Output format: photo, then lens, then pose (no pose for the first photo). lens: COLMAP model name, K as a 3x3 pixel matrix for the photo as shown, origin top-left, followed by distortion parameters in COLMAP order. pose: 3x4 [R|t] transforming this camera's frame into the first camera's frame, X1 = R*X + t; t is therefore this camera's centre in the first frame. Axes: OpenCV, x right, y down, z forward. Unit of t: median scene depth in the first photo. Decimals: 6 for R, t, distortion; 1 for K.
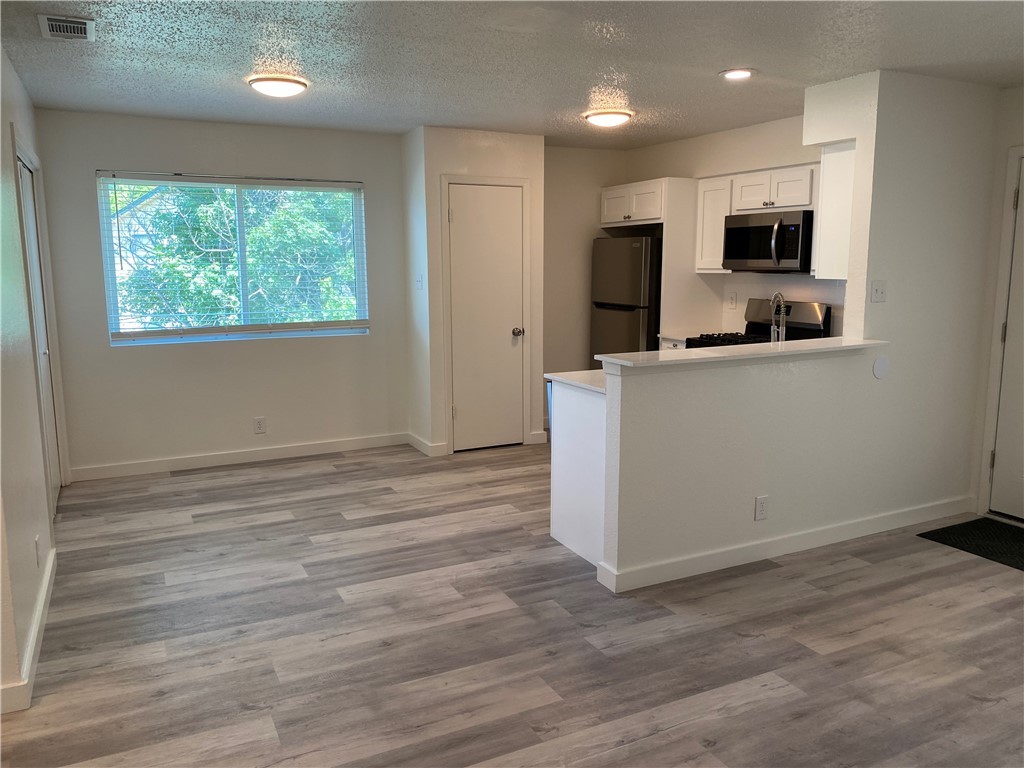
lens RADIAL K [[788.6, 0, 518.8], [0, 788.6, 383.2], [0, 0, 1]] dist [0.031361, -0.029401]
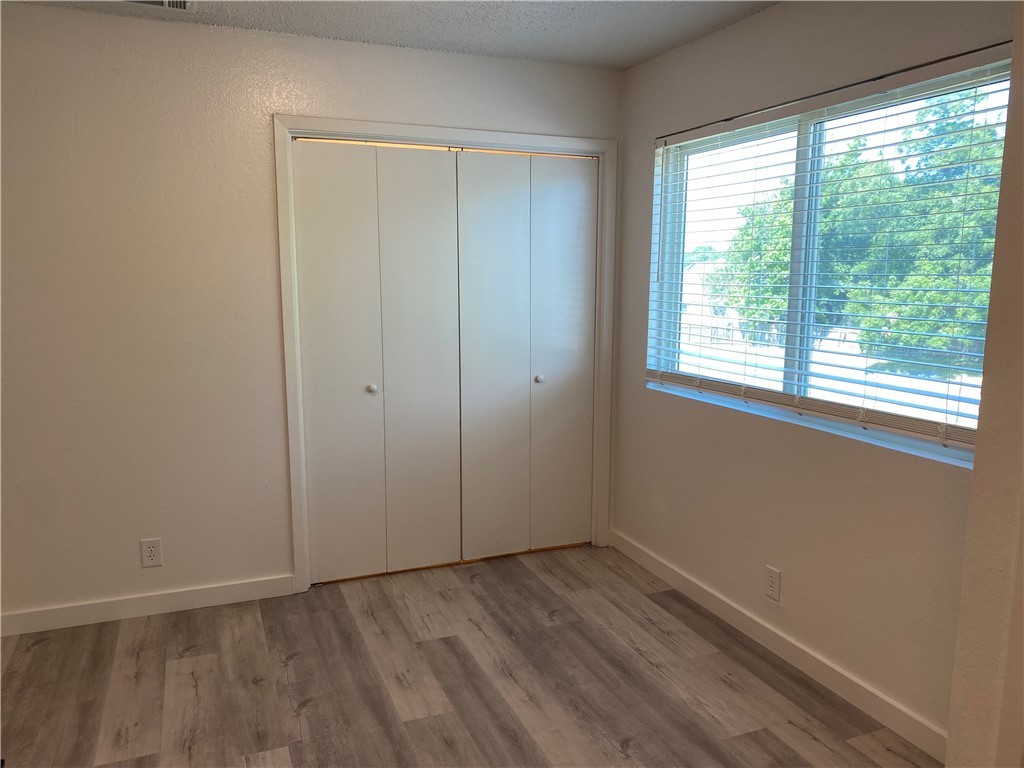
lens RADIAL K [[788.6, 0, 504.4], [0, 788.6, 392.9], [0, 0, 1]] dist [0.031361, -0.029401]
pose [[-0.081083, 0.163235, -0.983250, 0.225149], [-0.155499, 0.972346, 0.174248, -0.164714], [0.984503, 0.167023, -0.053458, 1.027669]]
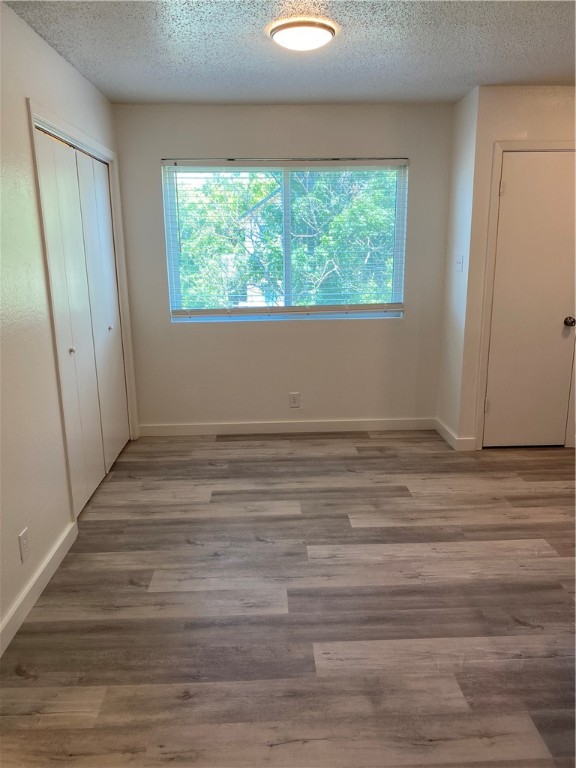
lens RADIAL K [[591.5, 0, 288.5], [0, 591.5, 388.3], [0, 0, 1]] dist [0.031361, -0.029401]
pose [[0.912791, 0.088519, -0.398719, -0.022090], [-0.053391, 0.993715, 0.098384, -0.050196], [0.404922, -0.068516, 0.911781, 0.333921]]
